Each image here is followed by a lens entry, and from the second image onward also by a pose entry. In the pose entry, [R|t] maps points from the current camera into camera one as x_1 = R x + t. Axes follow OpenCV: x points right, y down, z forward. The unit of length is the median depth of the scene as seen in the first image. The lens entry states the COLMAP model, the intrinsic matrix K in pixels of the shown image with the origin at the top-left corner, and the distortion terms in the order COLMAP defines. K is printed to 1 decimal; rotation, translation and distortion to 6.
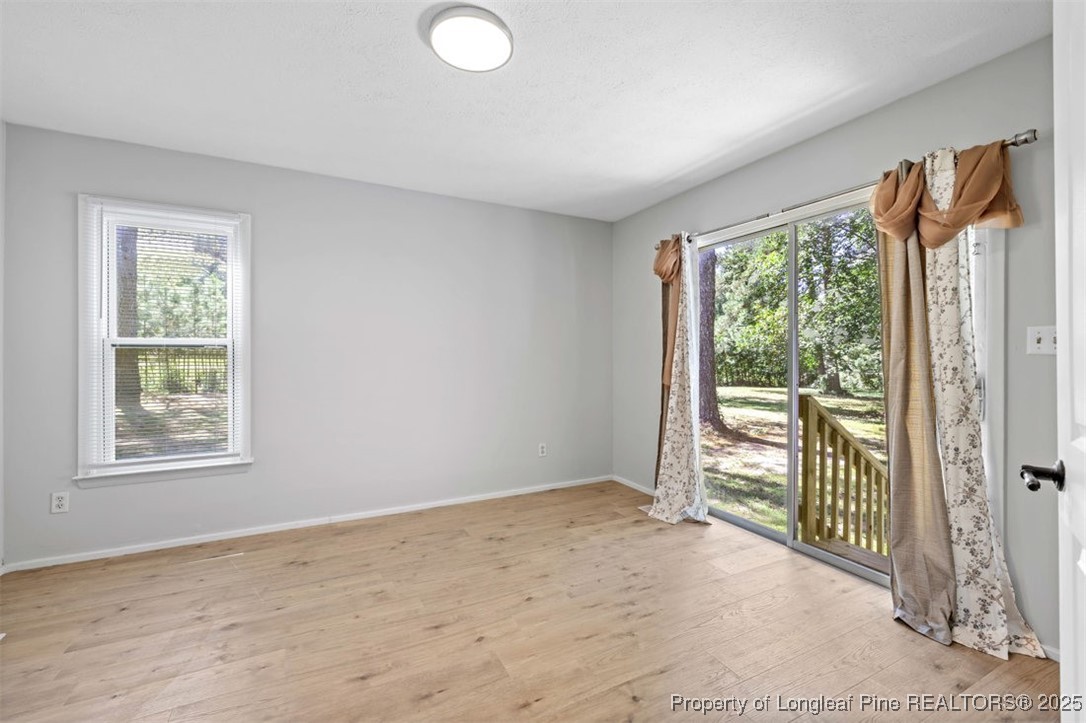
lens RADIAL K [[450.6, 0, 524.3], [0, 450.6, 333.3], [0, 0, 1]] dist [0.002534, 0.000363]
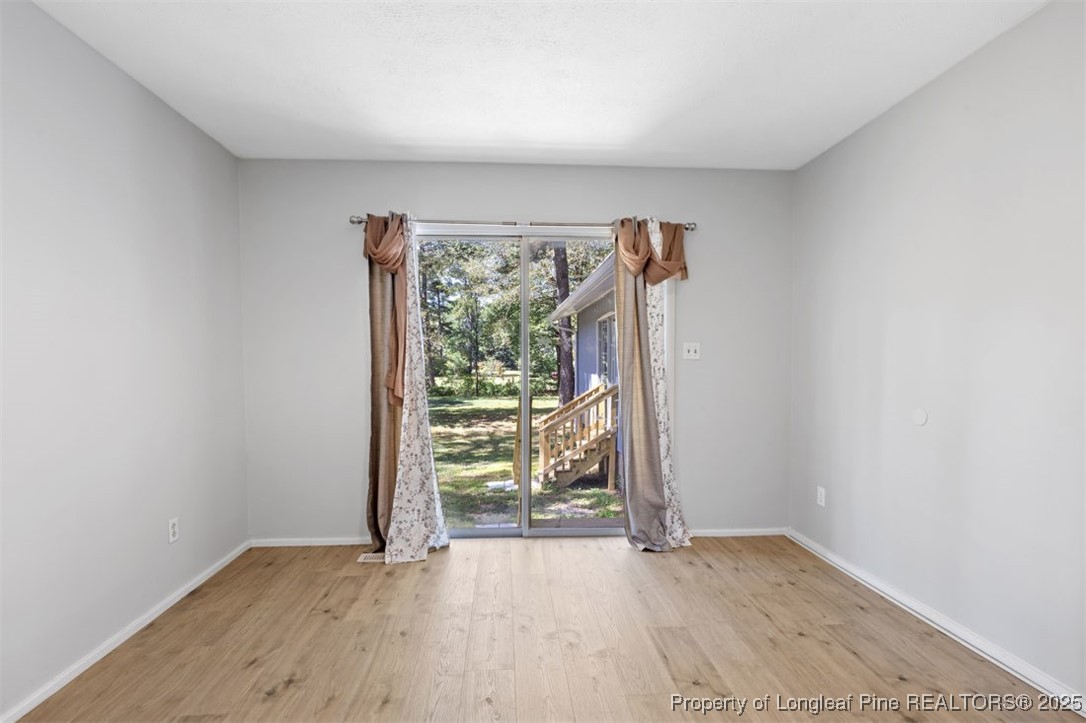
lens RADIAL K [[531.6, 0, 538.6], [0, 531.6, 359.2], [0, 0, 1]] dist [-0.005158, 0.001344]
pose [[0.391061, 0.001720, 0.920363, -0.503880], [-0.041110, 0.999033, 0.015601, 0.021903], [-0.919446, -0.043937, 0.390753, 0.428796]]
